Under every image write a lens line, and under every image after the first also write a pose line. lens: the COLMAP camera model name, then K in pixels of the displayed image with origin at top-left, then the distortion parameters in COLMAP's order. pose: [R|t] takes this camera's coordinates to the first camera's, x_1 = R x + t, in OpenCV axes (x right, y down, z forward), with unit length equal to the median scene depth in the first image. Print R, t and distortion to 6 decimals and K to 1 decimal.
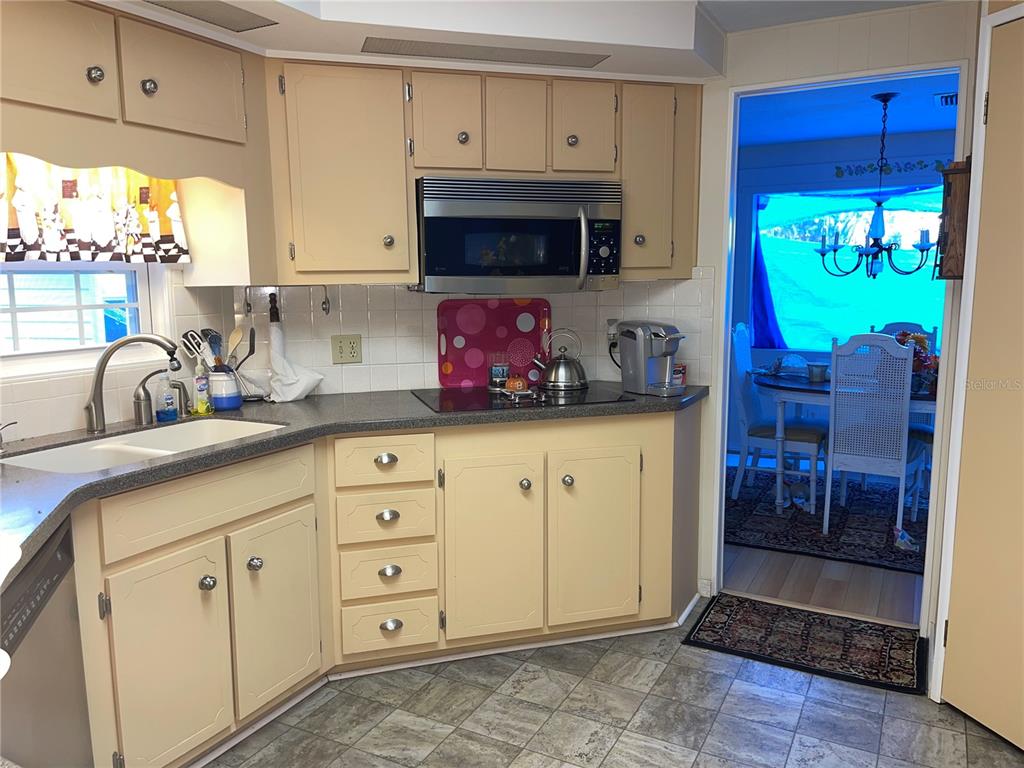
lens RADIAL K [[772.6, 0, 512.0], [0, 772.6, 384.0], [0, 0, 1]] dist [0.083452, -0.129257]
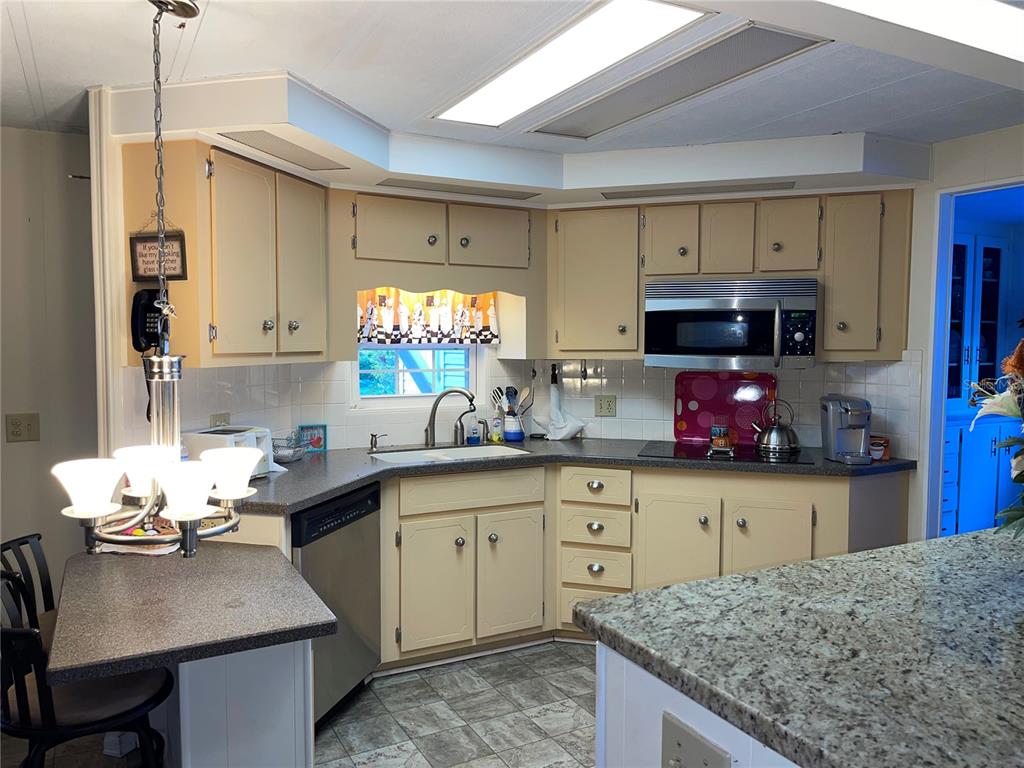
lens RADIAL K [[772.6, 0, 512.0], [0, 772.6, 384.0], [0, 0, 1]] dist [0.083452, -0.129257]
pose [[0.832062, 0.043205, -0.552998, 0.461304], [-0.085768, 0.994993, -0.051312, 0.000450], [0.548012, 0.090124, 0.831601, -0.250107]]
